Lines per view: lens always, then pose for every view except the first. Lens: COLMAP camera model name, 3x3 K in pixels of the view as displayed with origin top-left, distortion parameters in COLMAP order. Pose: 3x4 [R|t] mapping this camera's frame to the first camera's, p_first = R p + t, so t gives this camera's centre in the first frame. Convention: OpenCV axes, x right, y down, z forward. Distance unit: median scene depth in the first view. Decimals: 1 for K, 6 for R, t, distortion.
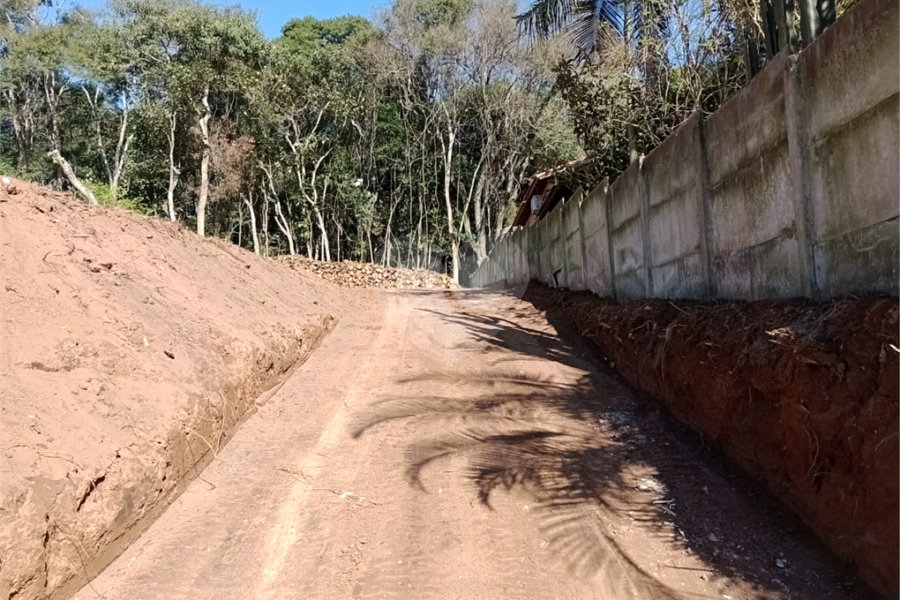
lens RADIAL K [[749.1, 0, 450.0], [0, 749.1, 300.0], [0, 0, 1]] dist [0.089345, -0.097590]
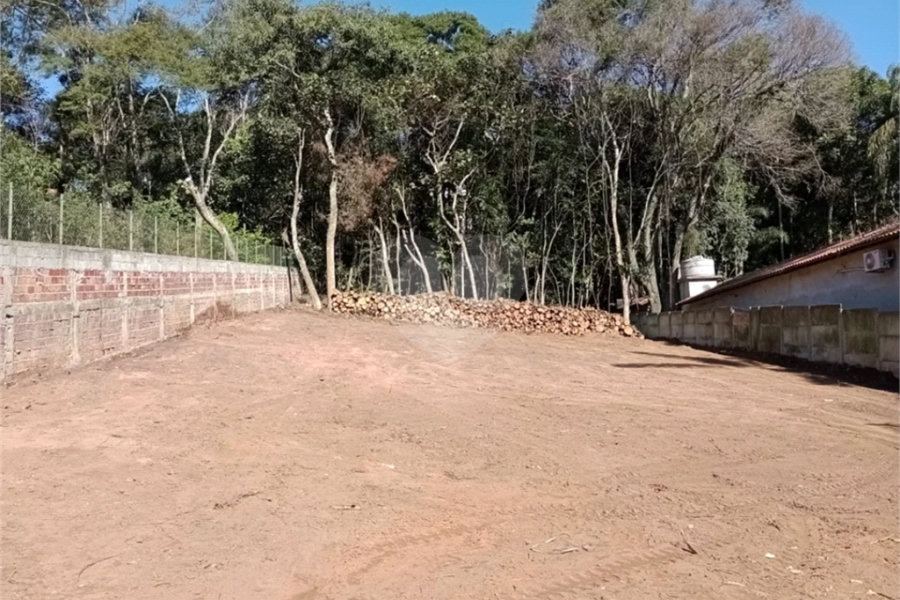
lens RADIAL K [[749.1, 0, 450.0], [0, 749.1, 300.0], [0, 0, 1]] dist [0.089345, -0.097590]
pose [[0.999992, -0.003989, -0.000306, -0.188151], [0.003991, 0.999955, 0.008652, -0.056115], [0.000271, -0.008653, 0.999963, 0.135771]]
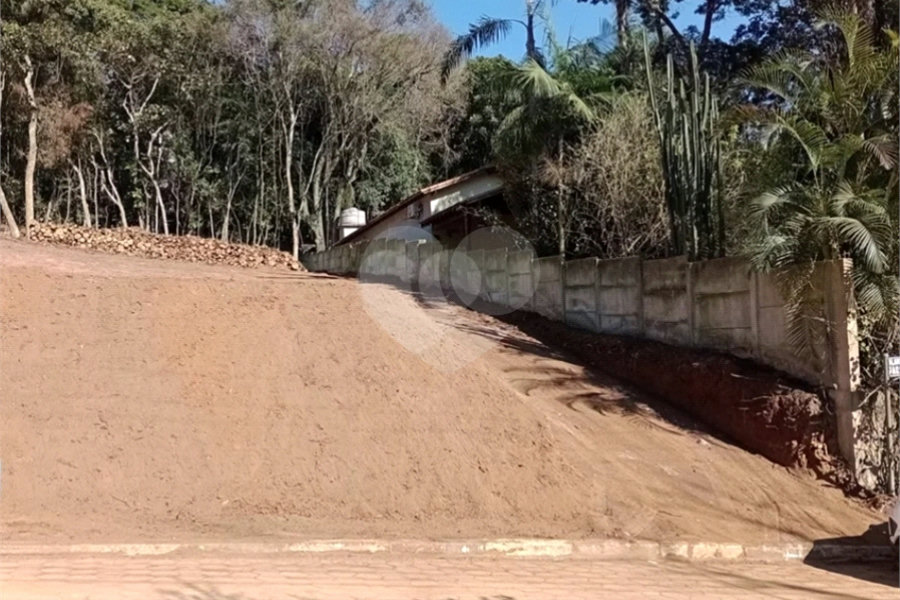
lens RADIAL K [[854.9, 0, 404.4], [0, 854.9, 300.2], [0, 0, 1]] dist [0.078785, -0.015983]
pose [[0.967953, 0.018917, 0.250418, -0.138817], [-0.032220, 0.998273, 0.049131, -0.029901], [-0.249056, -0.055625, 0.966890, -0.186489]]
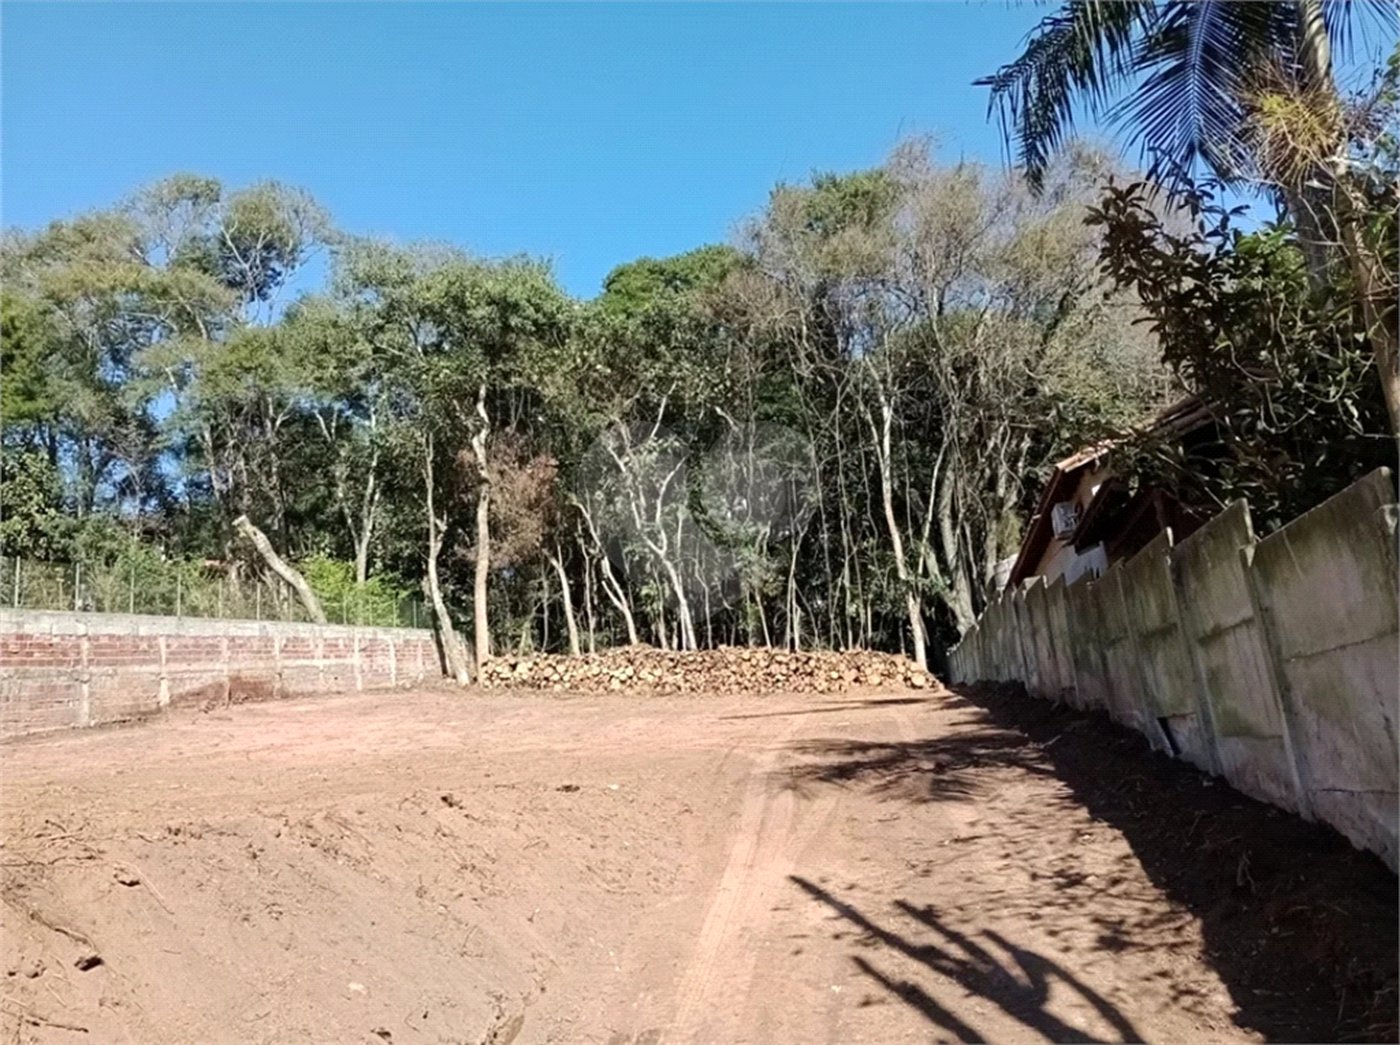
lens RADIAL K [[1178.2, 0, 697.6], [0, 1178.2, 542.7], [0, 0, 1]] dist [0.061216, -0.003543]
pose [[0.979165, -0.105983, -0.173215, 0.006455], [0.085320, 0.988772, -0.122682, -0.021312], [0.184273, 0.105348, 0.977213, 0.106946]]
